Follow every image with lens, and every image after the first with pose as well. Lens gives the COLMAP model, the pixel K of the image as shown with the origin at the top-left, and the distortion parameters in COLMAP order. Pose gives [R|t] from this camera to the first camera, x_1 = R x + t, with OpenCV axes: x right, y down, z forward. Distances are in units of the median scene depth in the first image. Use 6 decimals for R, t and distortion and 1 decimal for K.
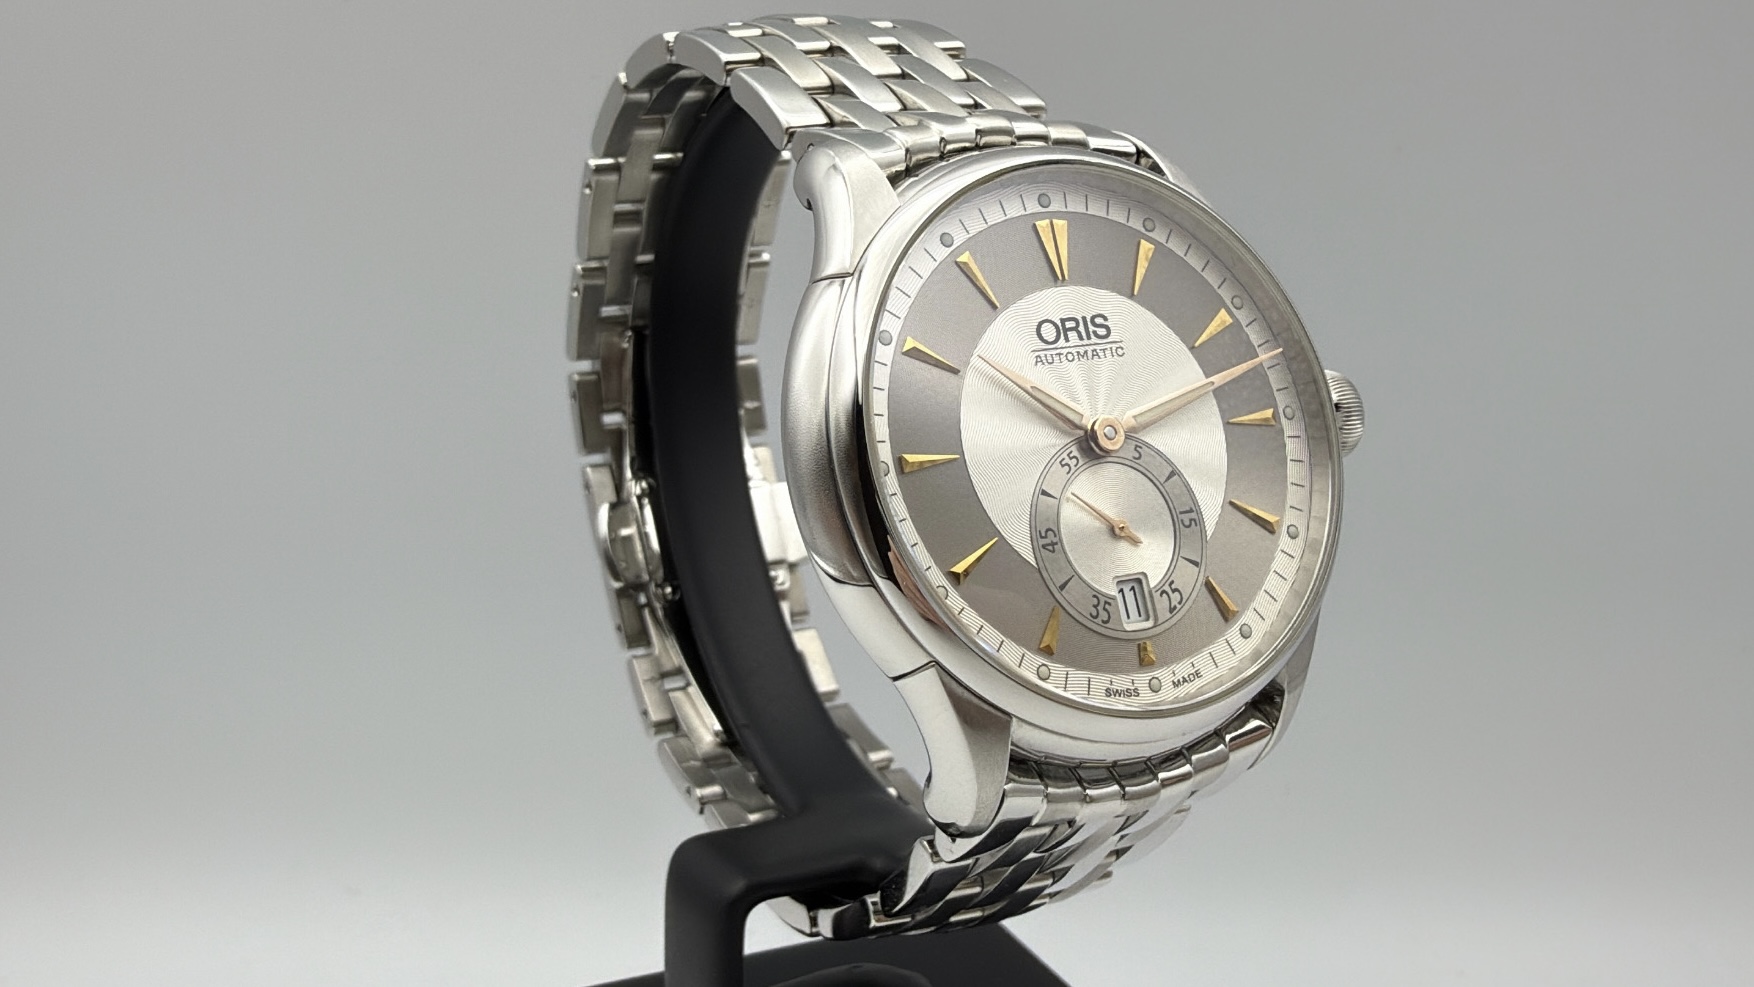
lens RADIAL K [[1285.8, 0, 877.2], [0, 1285.8, 496.2], [0, 0, 1]] dist [0.000612, -0.000915]
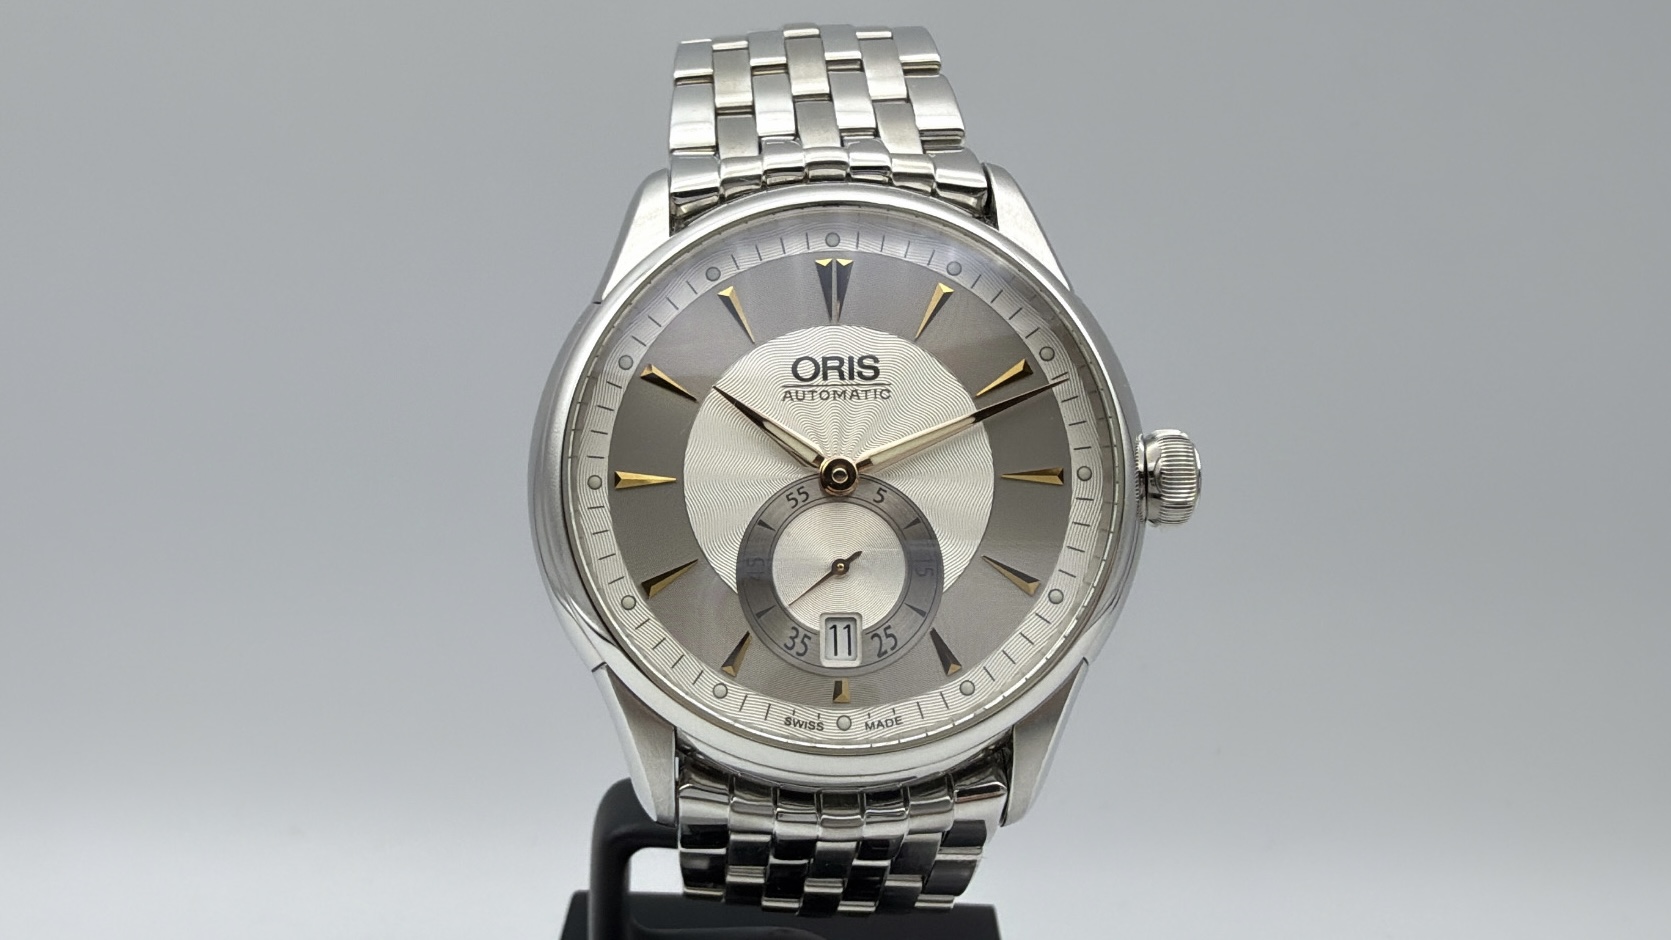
lens RADIAL K [[1225.0, 0, 834.6], [0, 1225.0, 467.1], [0, 0, 1]] dist [0.000612, -0.000915]
pose [[0.925077, 0.141050, -0.352615, 0.515431], [-0.122934, 0.989699, 0.073376, -0.125010], [0.359333, -0.024530, 0.932887, 0.082989]]
